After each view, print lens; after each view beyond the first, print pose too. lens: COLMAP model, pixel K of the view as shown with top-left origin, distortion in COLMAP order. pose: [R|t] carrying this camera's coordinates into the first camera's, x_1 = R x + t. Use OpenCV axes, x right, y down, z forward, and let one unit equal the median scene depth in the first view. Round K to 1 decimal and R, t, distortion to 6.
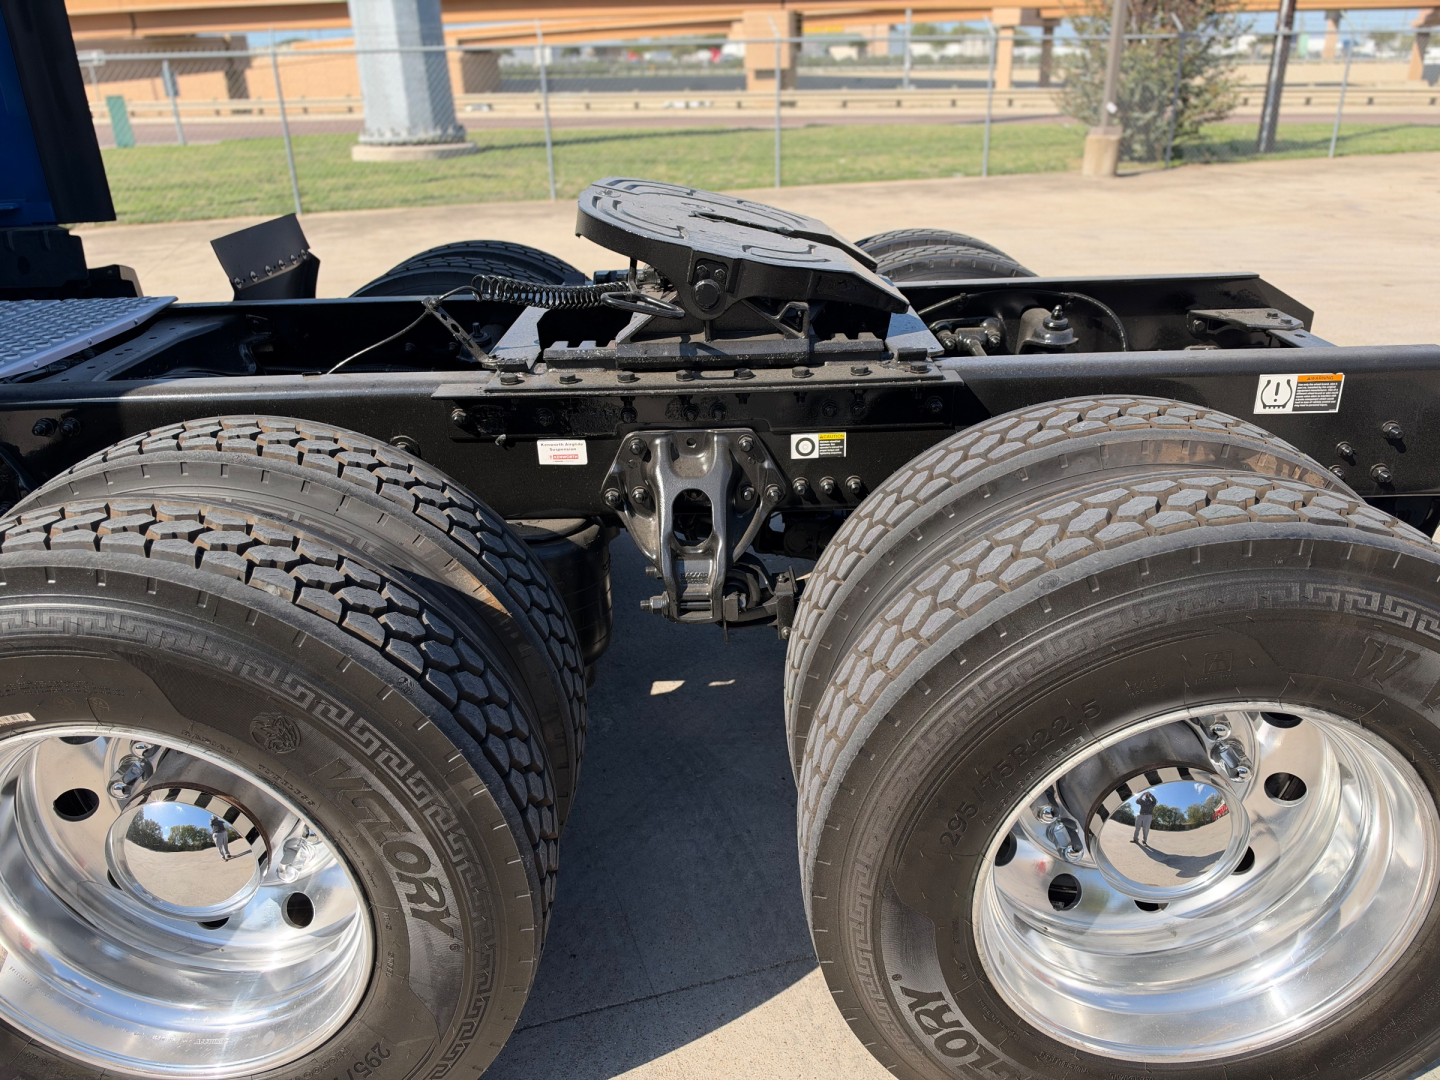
lens RADIAL K [[1066.2, 0, 720.3], [0, 1066.2, 554.2], [0, 0, 1]] dist [0.003283, -0.022197]
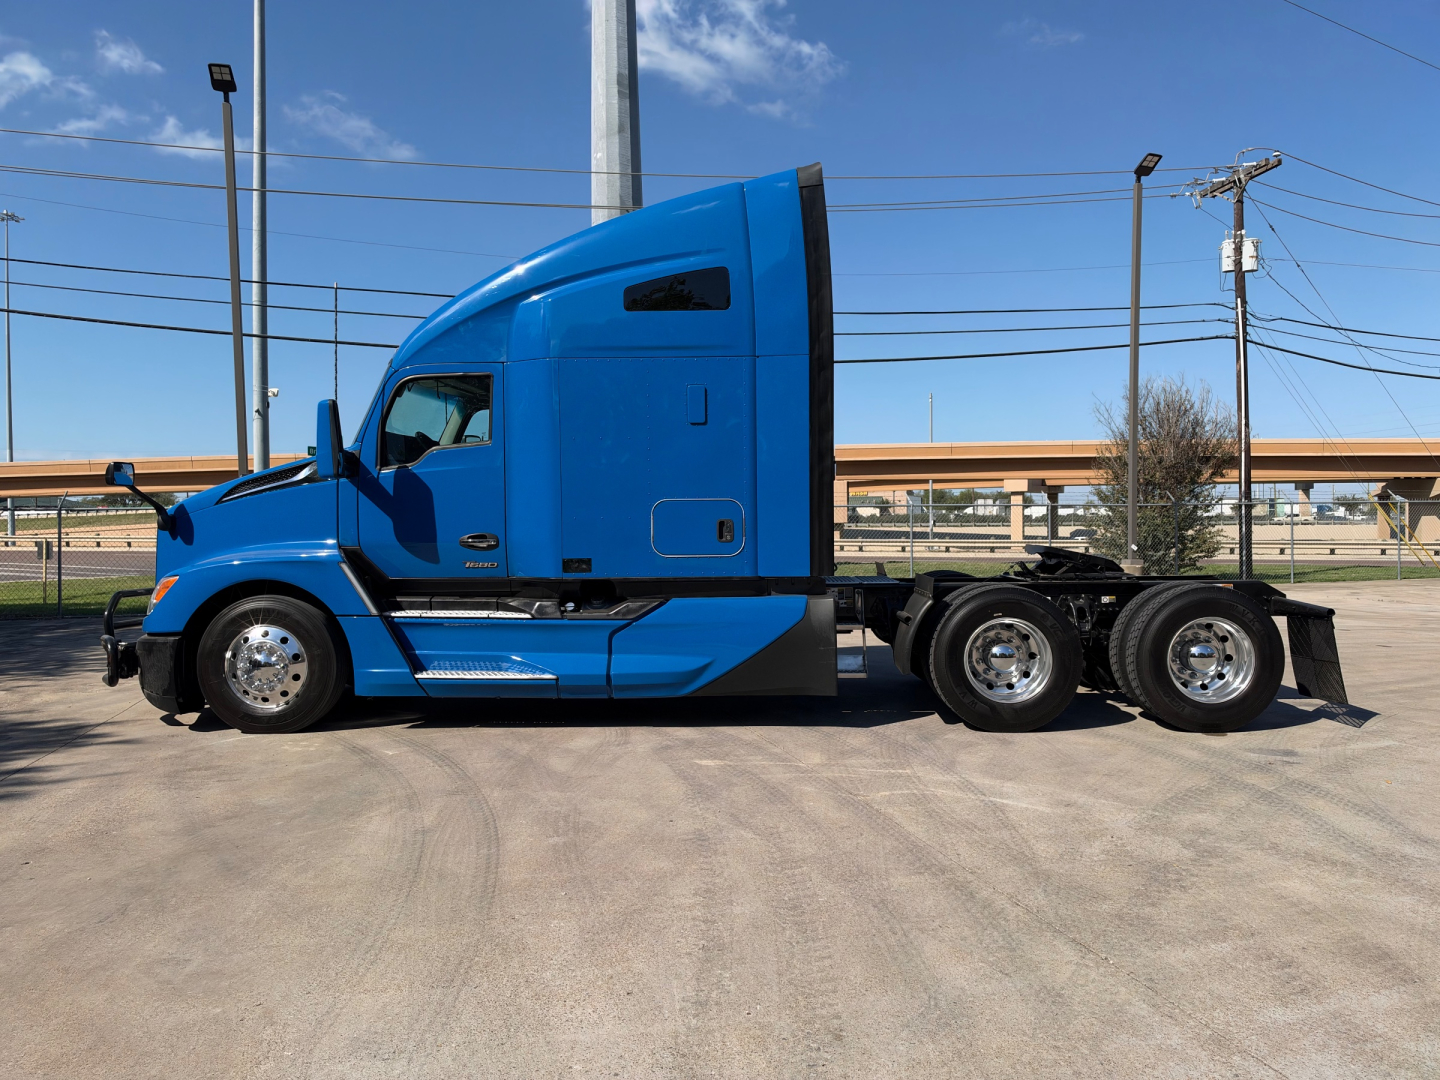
lens RADIAL K [[1066.2, 0, 720.3], [0, 1066.2, 554.2], [0, 0, 1]] dist [0.003283, -0.022197]
pose [[0.999513, 0.017029, -0.026152, -0.153323], [-0.025826, 0.921800, -0.386806, 0.161278], [0.017520, 0.387293, 0.921790, -0.339999]]
